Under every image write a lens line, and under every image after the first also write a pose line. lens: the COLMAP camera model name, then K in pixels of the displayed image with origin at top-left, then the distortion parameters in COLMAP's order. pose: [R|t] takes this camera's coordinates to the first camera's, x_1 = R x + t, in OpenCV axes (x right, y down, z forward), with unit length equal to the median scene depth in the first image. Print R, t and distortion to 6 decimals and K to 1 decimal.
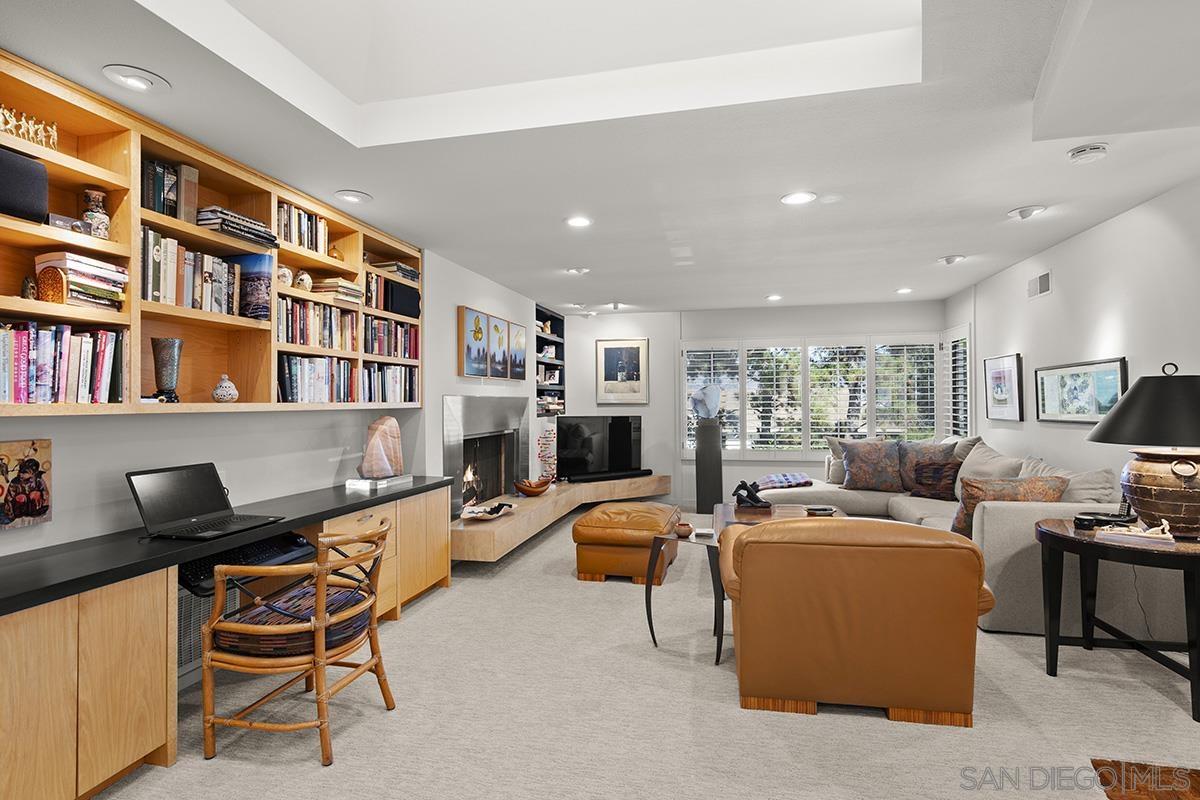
lens RADIAL K [[613.7, 0, 599.8], [0, 613.7, 386.2], [0, 0, 1]] dist [0.000427, -0.000204]
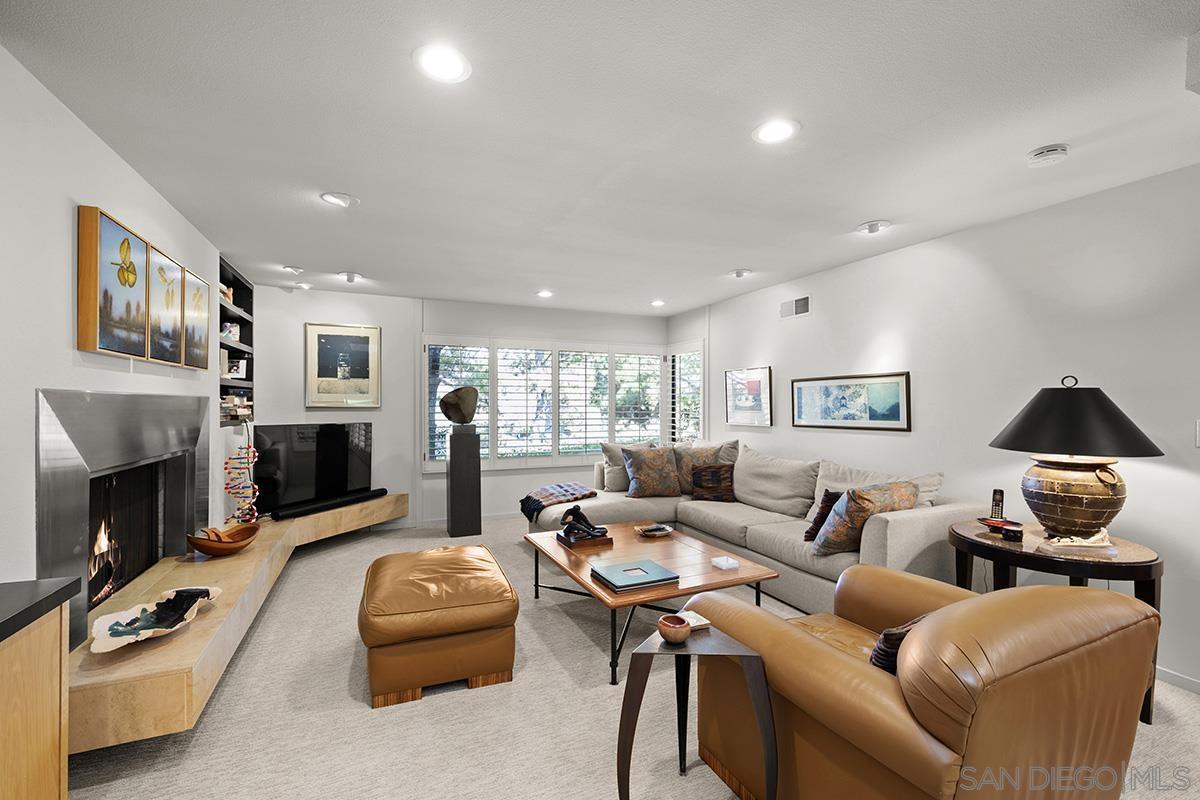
lens RADIAL K [[514.3, 0, 600.0], [0, 514.3, 400.0], [0, 0, 1]] dist [0.001509, -0.000229]
pose [[0.803417, 0.014583, 0.595238, -0.114407], [-0.024246, 0.999672, 0.008234, 0.007459], [-0.594923, -0.021047, 0.803507, 0.345666]]
